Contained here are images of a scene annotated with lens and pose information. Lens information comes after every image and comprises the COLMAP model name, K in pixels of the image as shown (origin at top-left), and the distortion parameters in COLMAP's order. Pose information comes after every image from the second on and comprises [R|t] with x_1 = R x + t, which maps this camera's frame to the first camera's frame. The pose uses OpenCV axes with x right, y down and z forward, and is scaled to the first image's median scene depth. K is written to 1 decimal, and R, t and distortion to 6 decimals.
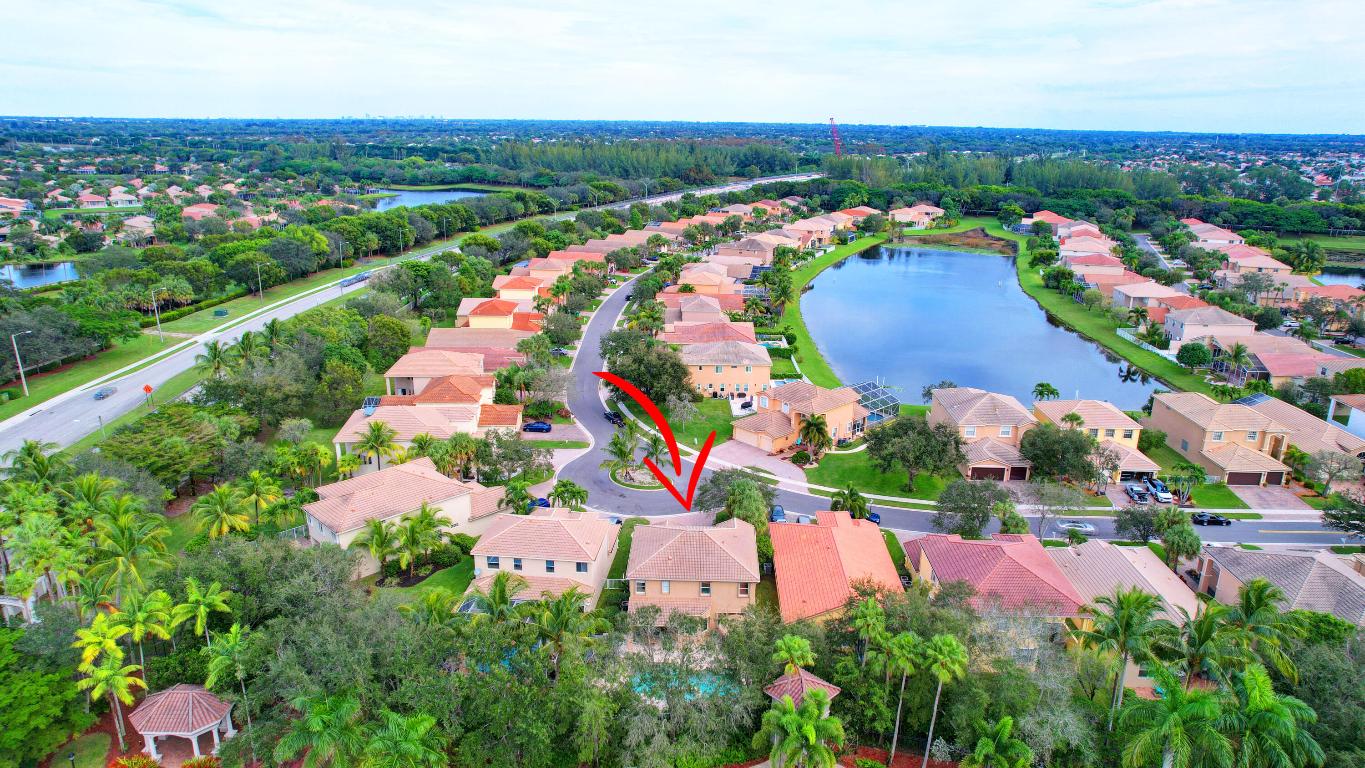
lens RADIAL K [[871.5, 0, 689.6], [0, 871.5, 381.7], [0, 0, 1]] dist [-0.044848, 0.040302]
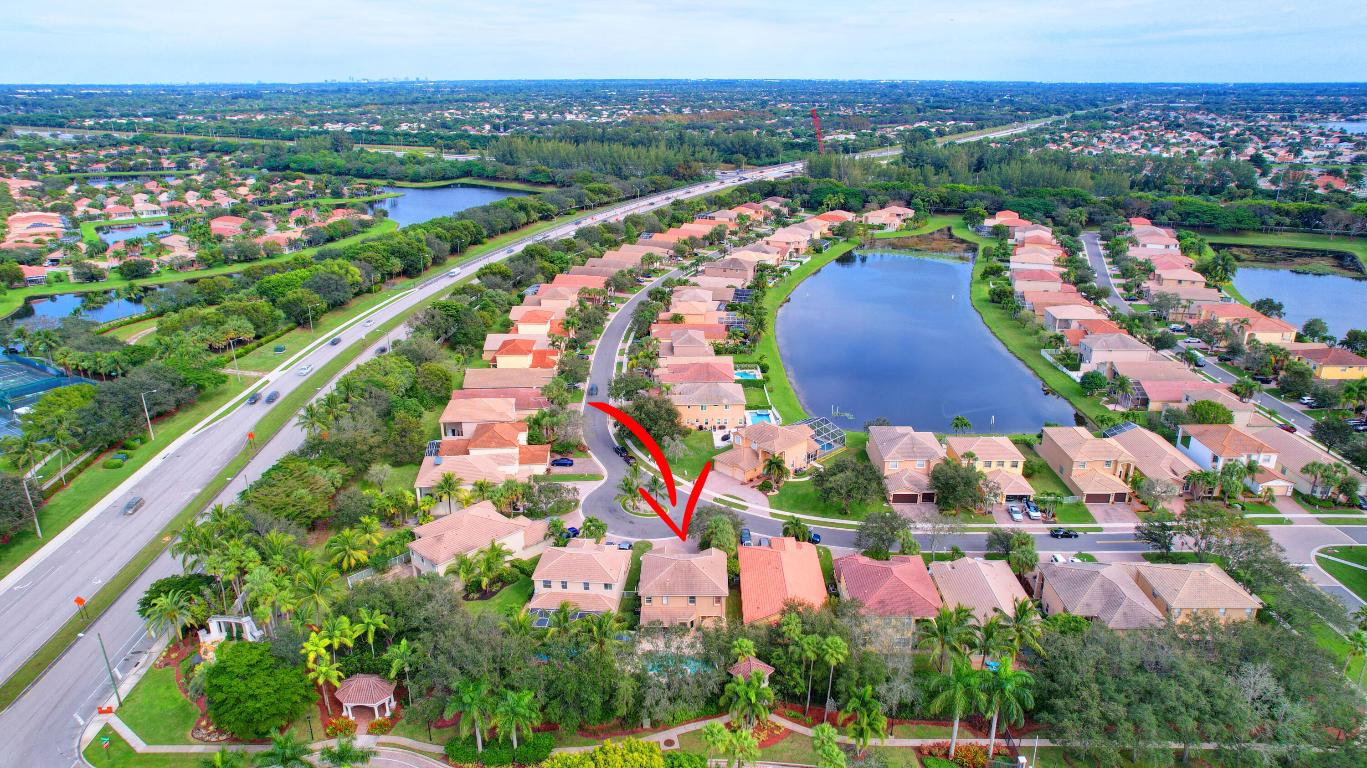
lens RADIAL K [[872.7, 0, 688.0], [0, 872.7, 385.4], [0, 0, 1]] dist [-0.044848, 0.040302]
pose [[0.999800, -0.019540, 0.004230, 0.007628], [0.019301, 0.998540, 0.050455, -0.127988], [-0.005209, -0.050364, 0.998717, -0.293446]]
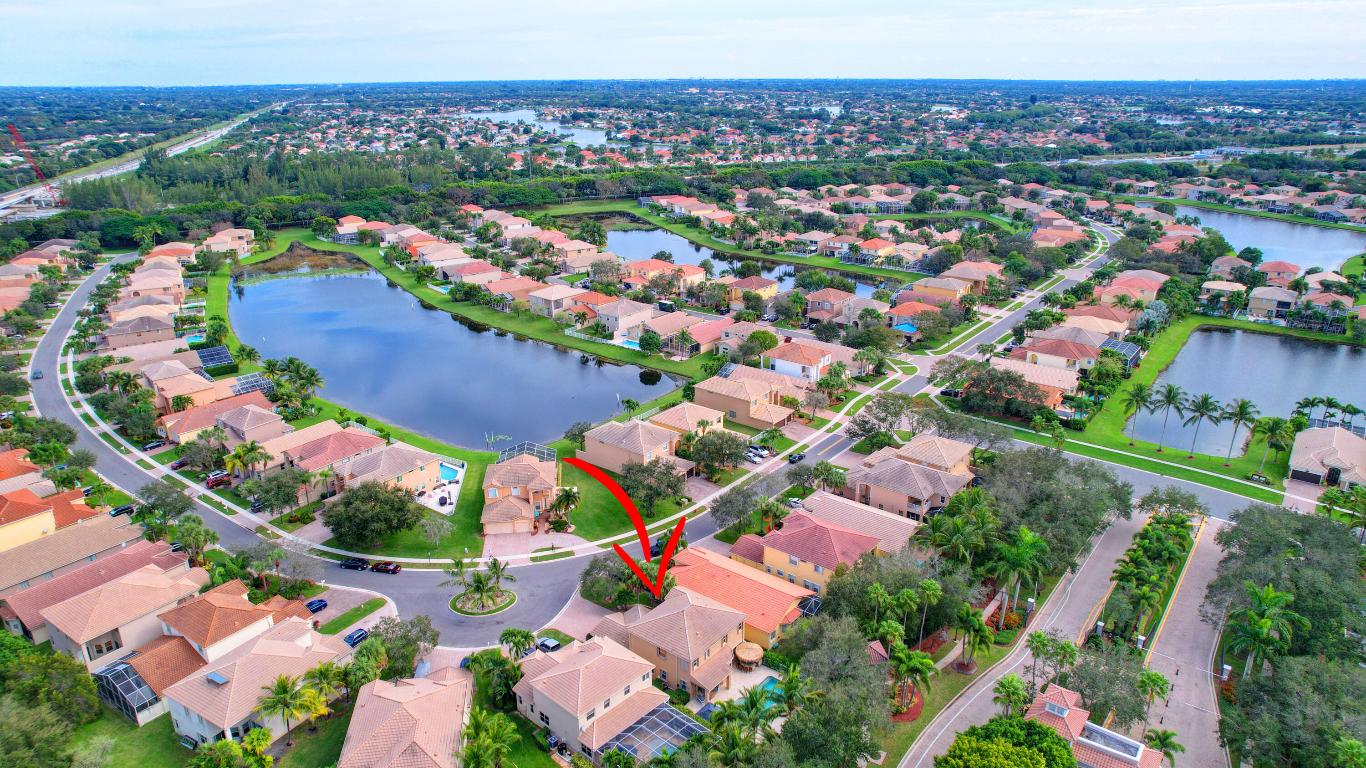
lens RADIAL K [[872.1, 0, 673.3], [0, 872.1, 384.6], [0, 0, 1]] dist [-0.044848, 0.040302]
pose [[0.611552, -0.288690, 0.736656, -0.583136], [0.247318, 0.954151, 0.168608, -0.252285], [-0.751557, 0.079076, 0.654912, 0.075794]]
